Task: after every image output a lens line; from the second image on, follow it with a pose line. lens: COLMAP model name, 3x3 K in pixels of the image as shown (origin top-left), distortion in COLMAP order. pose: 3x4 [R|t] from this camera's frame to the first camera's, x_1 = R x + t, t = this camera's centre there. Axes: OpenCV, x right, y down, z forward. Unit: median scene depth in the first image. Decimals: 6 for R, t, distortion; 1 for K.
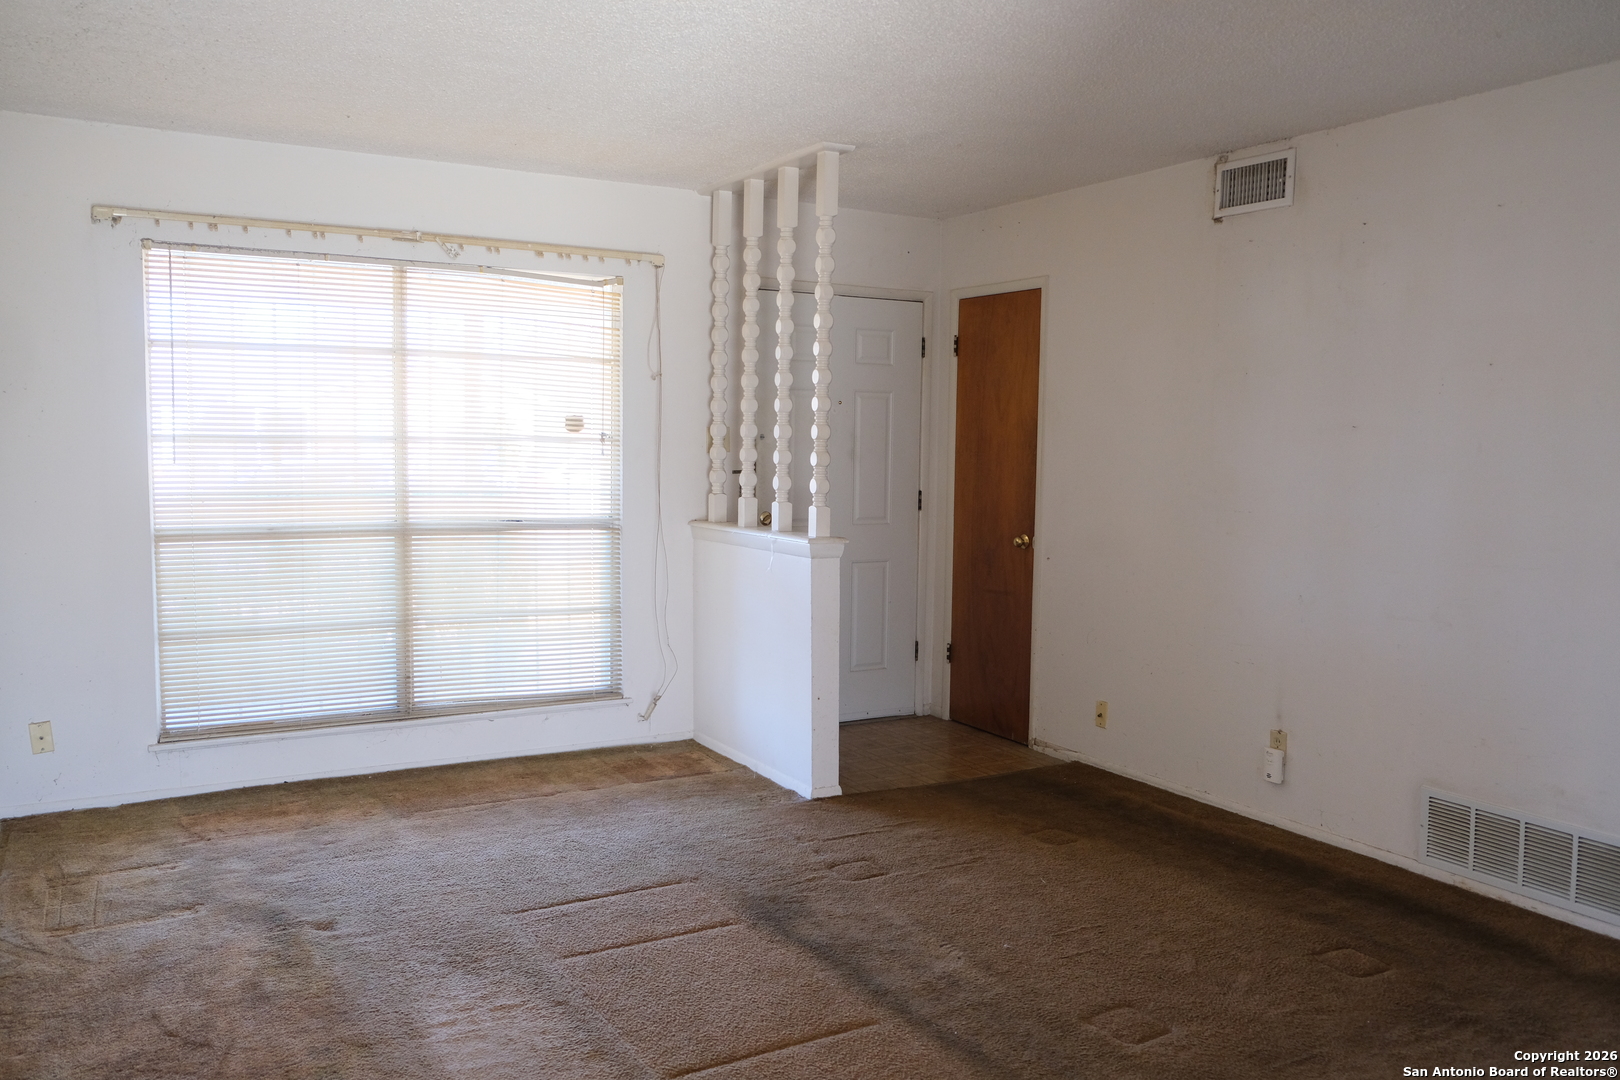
lens RADIAL K [[1268.1, 0, 798.2], [0, 1268.1, 551.4], [0, 0, 1]] dist [-0.033980, 0.027894]
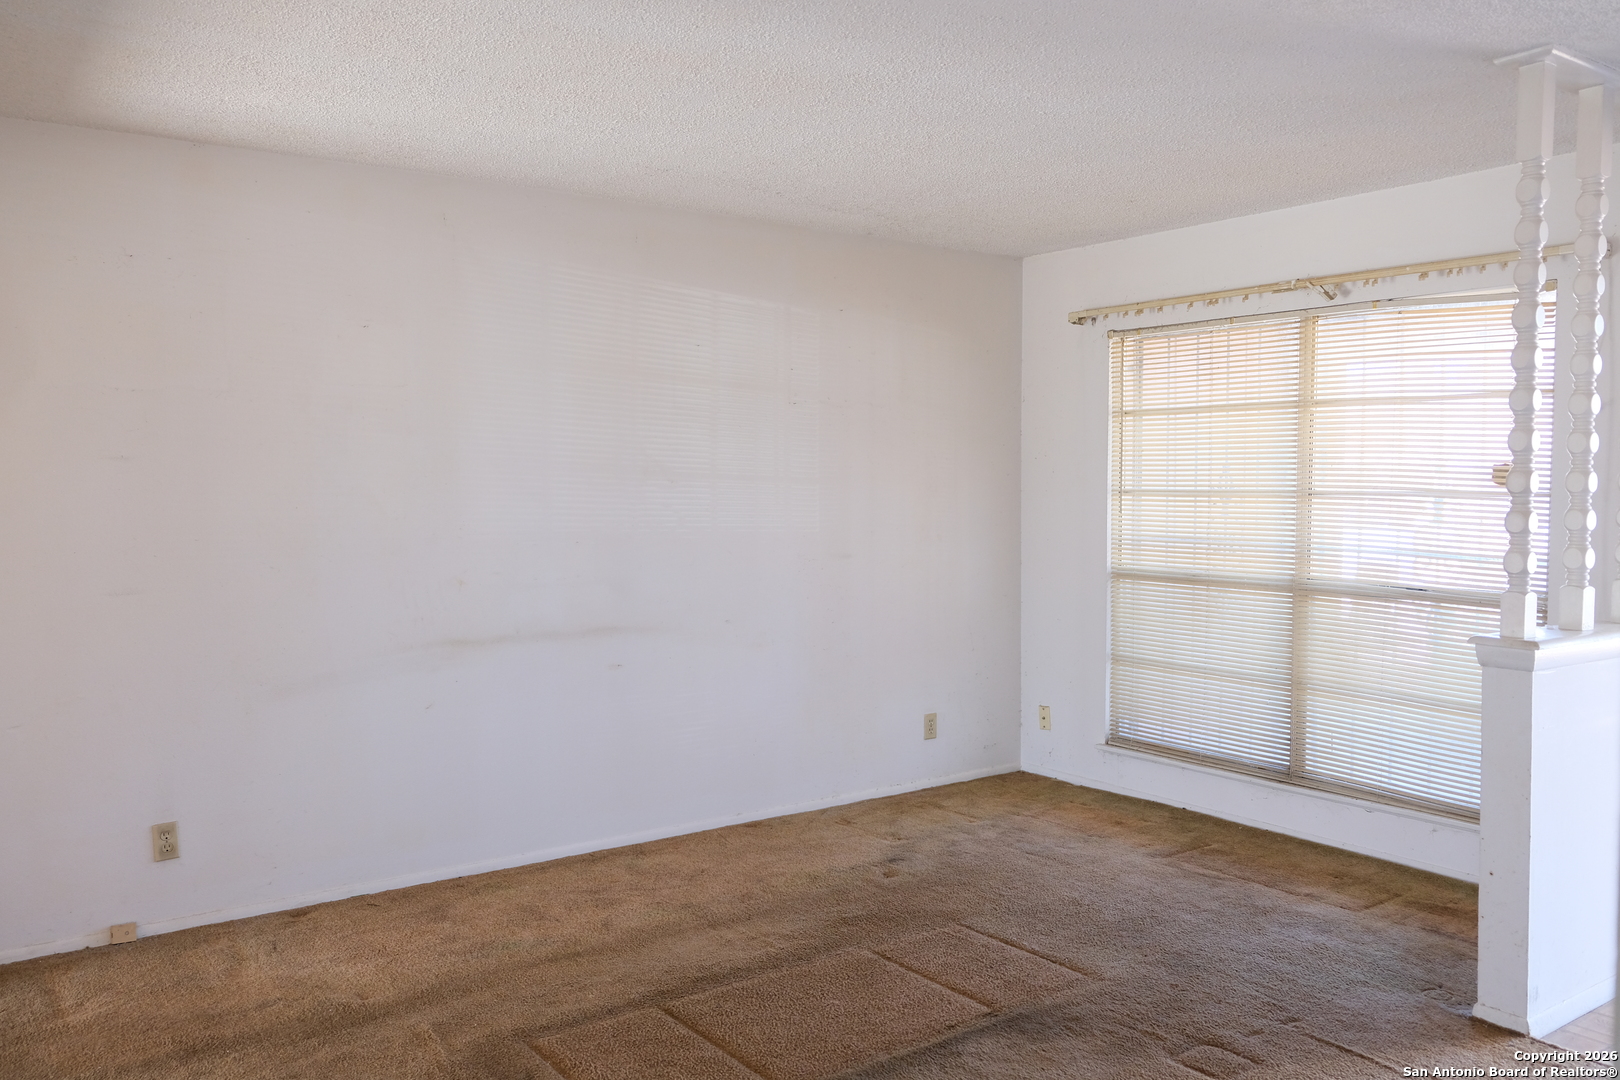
lens RADIAL K [[1268.1, 0, 821.2], [0, 1268.1, 552.7], [0, 0, 1]] dist [-0.033980, 0.027894]
pose [[0.117580, 0.045855, -0.992004, 0.675962], [-0.088030, 0.995482, 0.035582, -0.051270], [0.989154, 0.083143, 0.121085, 0.583055]]
